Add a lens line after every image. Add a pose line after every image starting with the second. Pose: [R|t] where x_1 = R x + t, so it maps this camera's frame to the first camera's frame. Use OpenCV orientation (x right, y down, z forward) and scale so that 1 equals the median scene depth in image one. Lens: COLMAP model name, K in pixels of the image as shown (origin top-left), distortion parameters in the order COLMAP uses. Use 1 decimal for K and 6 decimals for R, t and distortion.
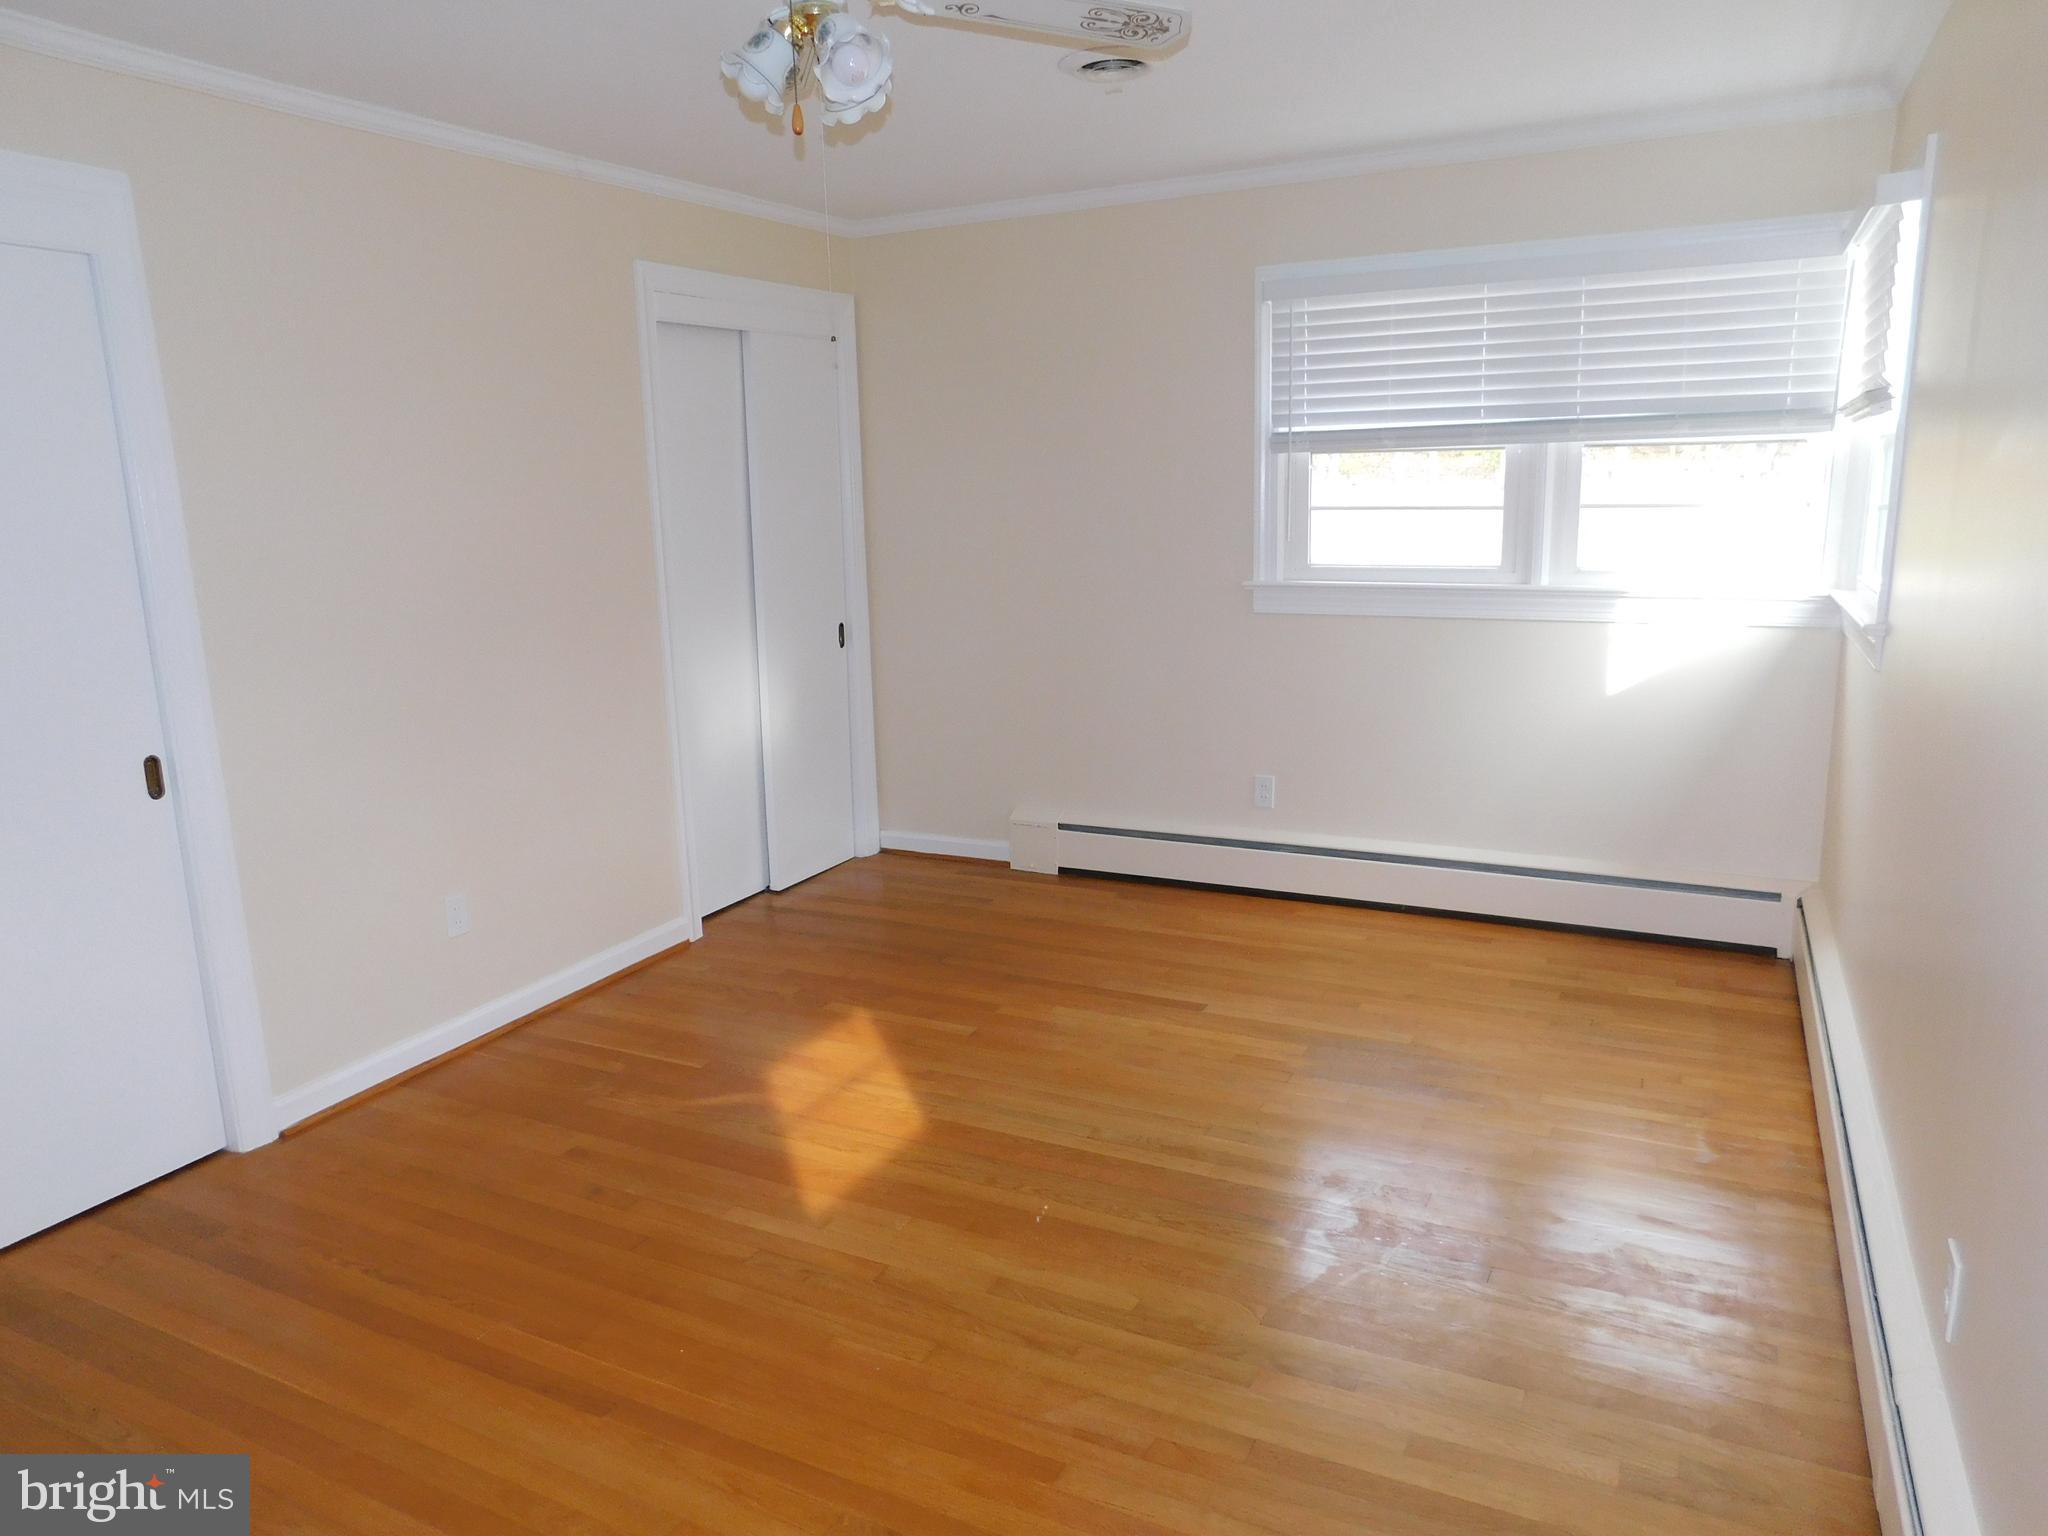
lens RADIAL K [[1348.4, 0, 1024.0], [0, 1348.4, 768.0], [0, 0, 1]] dist [-0.057954, 0.045843]
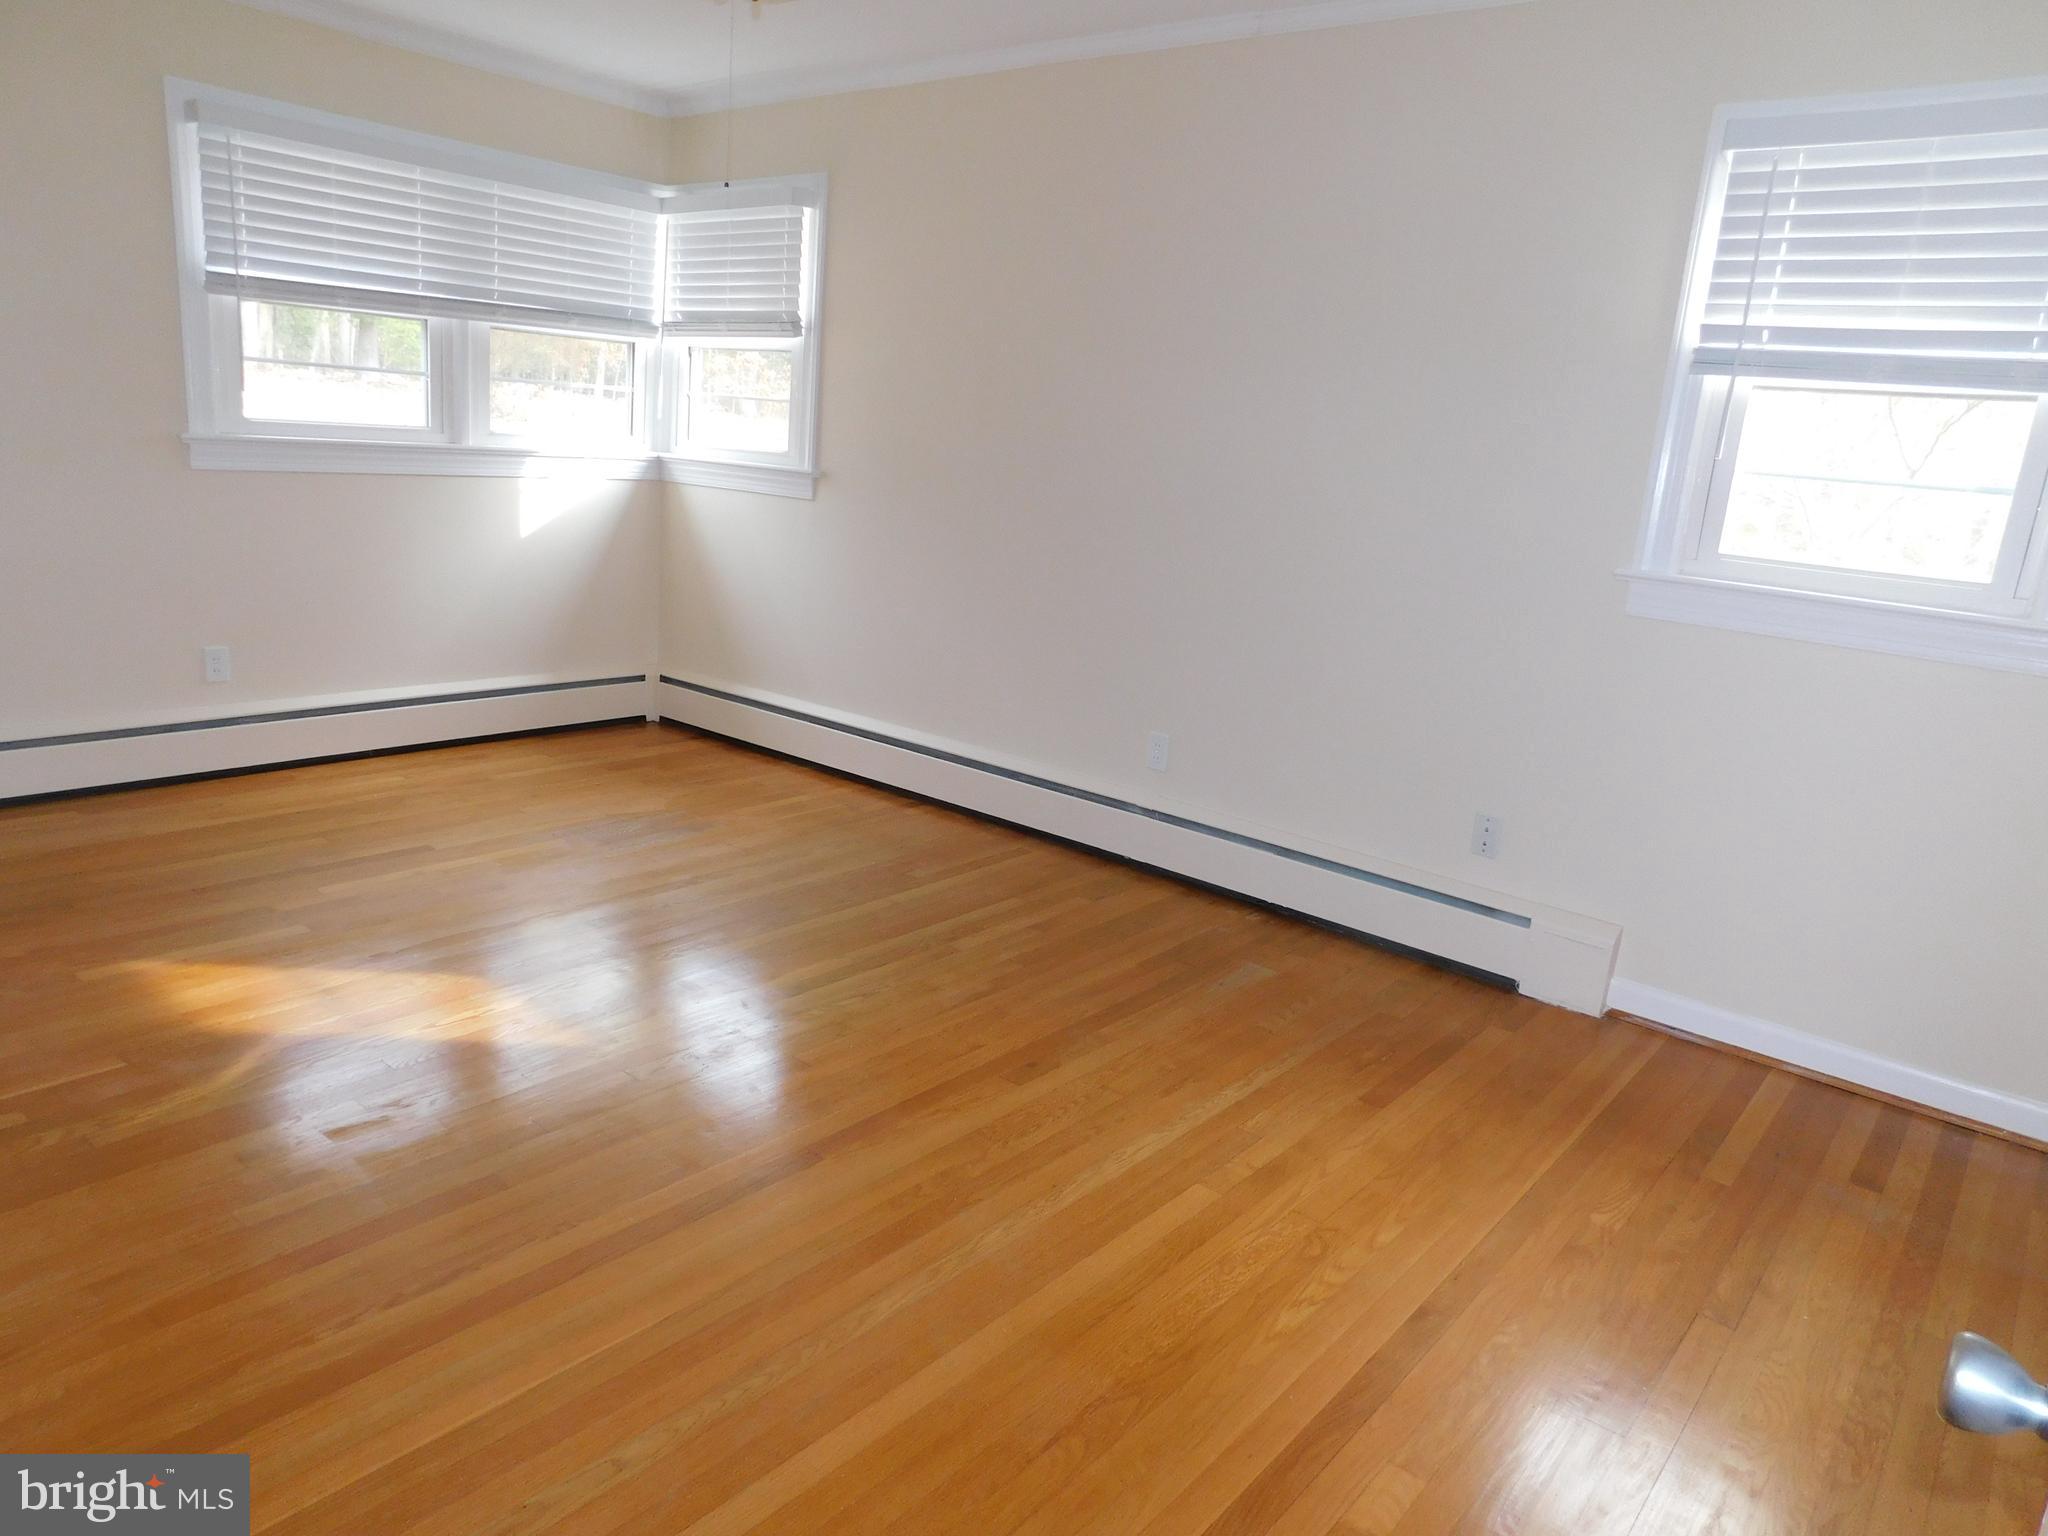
lens RADIAL K [[1348.4, 0, 1024.0], [0, 1348.4, 768.0], [0, 0, 1]] dist [-0.057954, 0.045843]
pose [[0.224622, -0.195032, 0.954729, -0.670716], [0.119425, 0.977890, 0.171666, -0.003494], [-0.967100, 0.075459, 0.242948, 0.274218]]
